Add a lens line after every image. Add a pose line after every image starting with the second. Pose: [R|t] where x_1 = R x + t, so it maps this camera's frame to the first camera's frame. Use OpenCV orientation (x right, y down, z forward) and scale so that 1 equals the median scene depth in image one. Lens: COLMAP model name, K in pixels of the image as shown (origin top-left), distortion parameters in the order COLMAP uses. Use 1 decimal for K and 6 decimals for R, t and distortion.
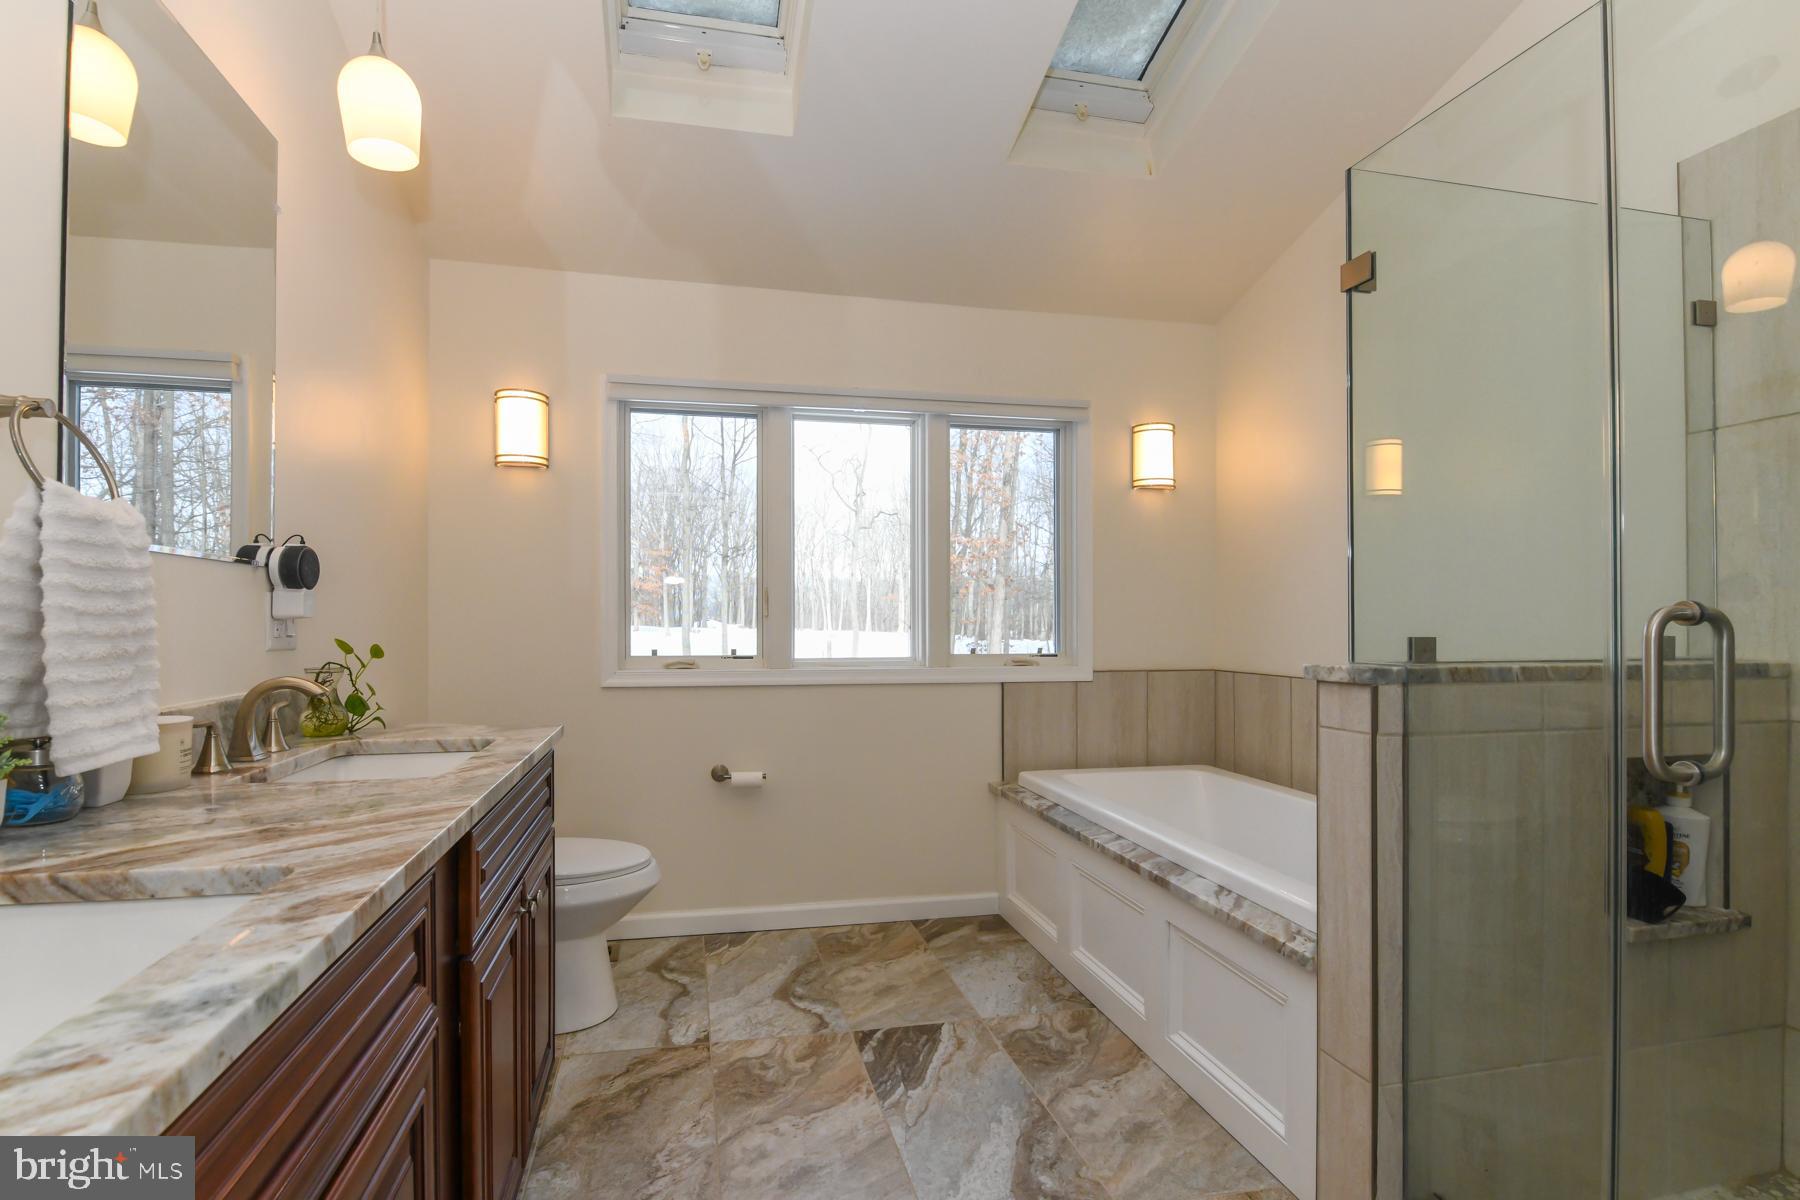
lens RADIAL K [[806.6, 0, 850.8], [0, 806.6, 615.7], [0, 0, 1]] dist [0.007630, -0.011087]
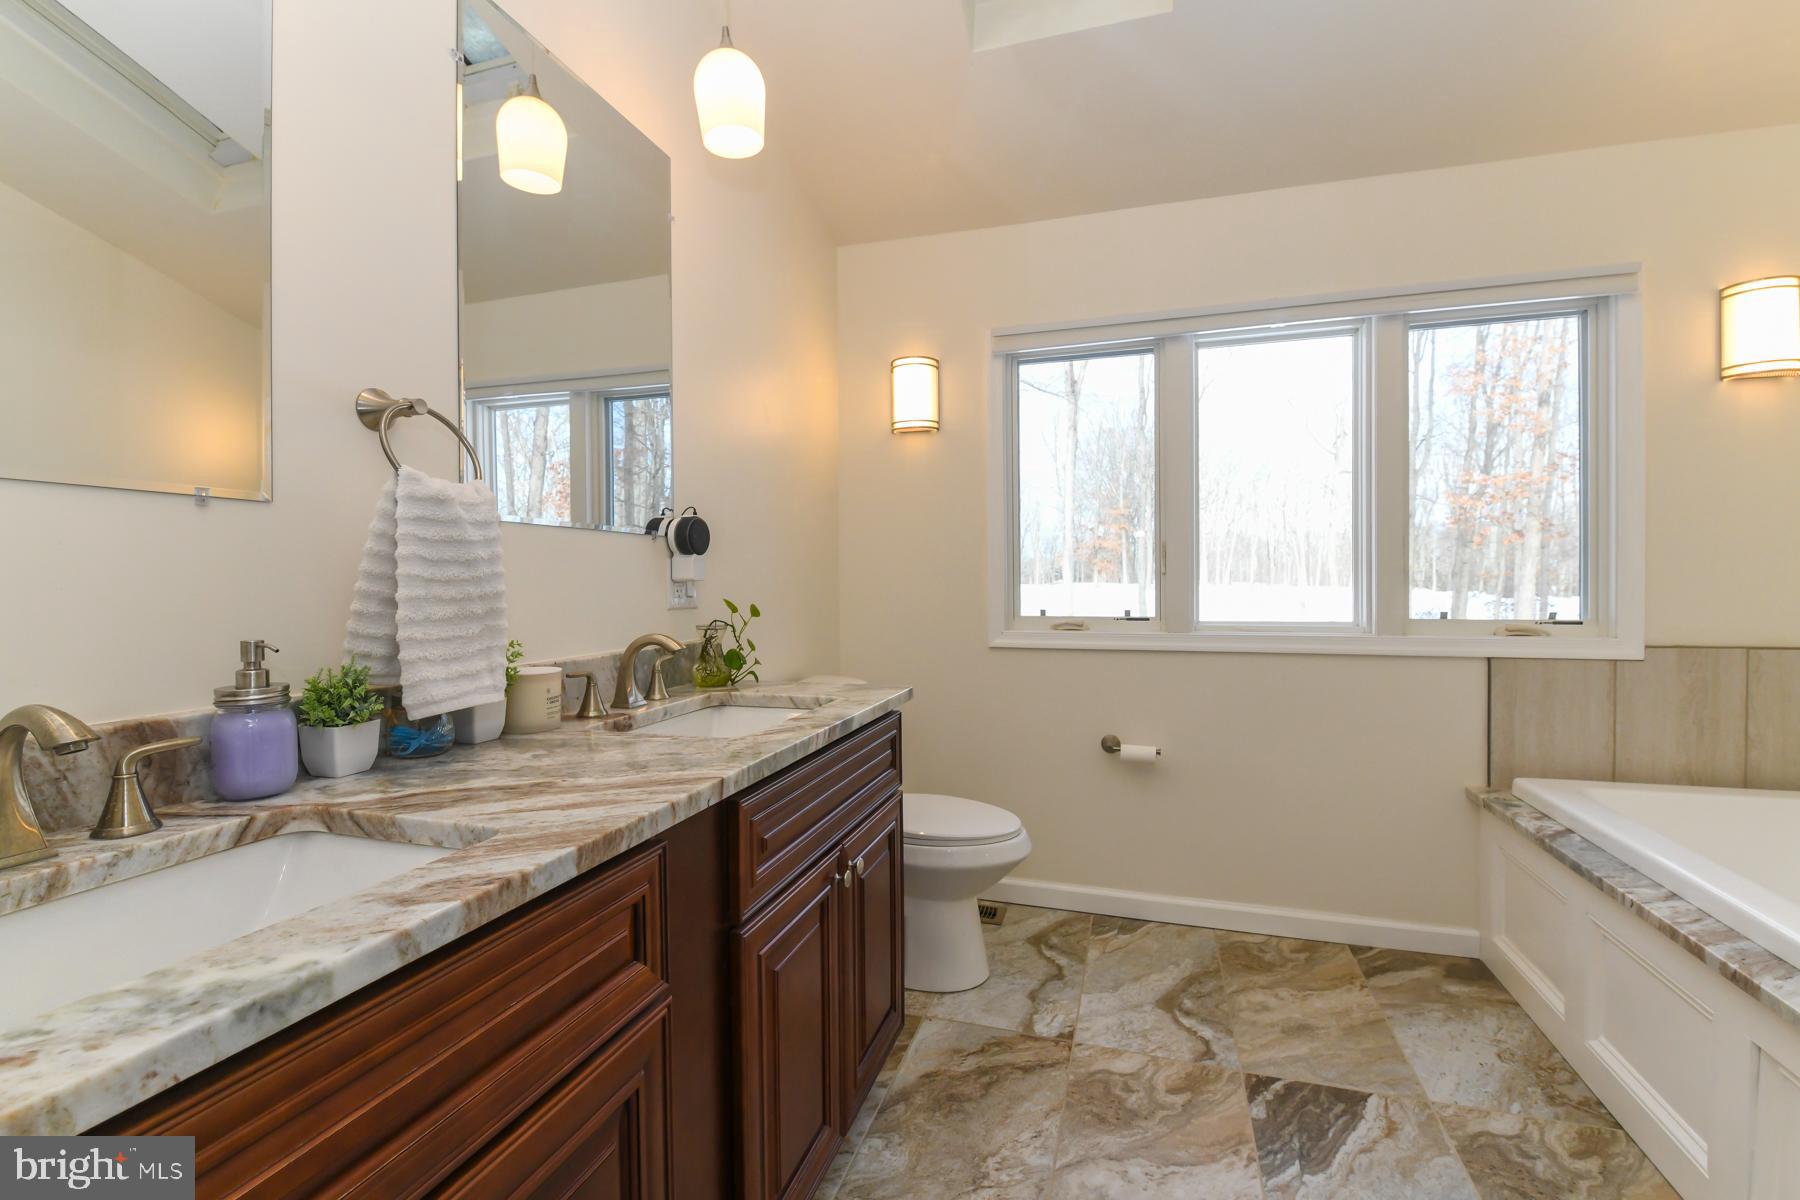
lens RADIAL K [[778.0, 0, 920.0], [0, 778.0, 590.3], [0, 0, 1]] dist [0.002204, -0.010245]
pose [[0.881507, -0.000834, -0.472171, 0.084261], [0.011496, 0.999740, 0.019697, -0.001034], [0.472031, -0.022791, 0.881287, 0.146648]]
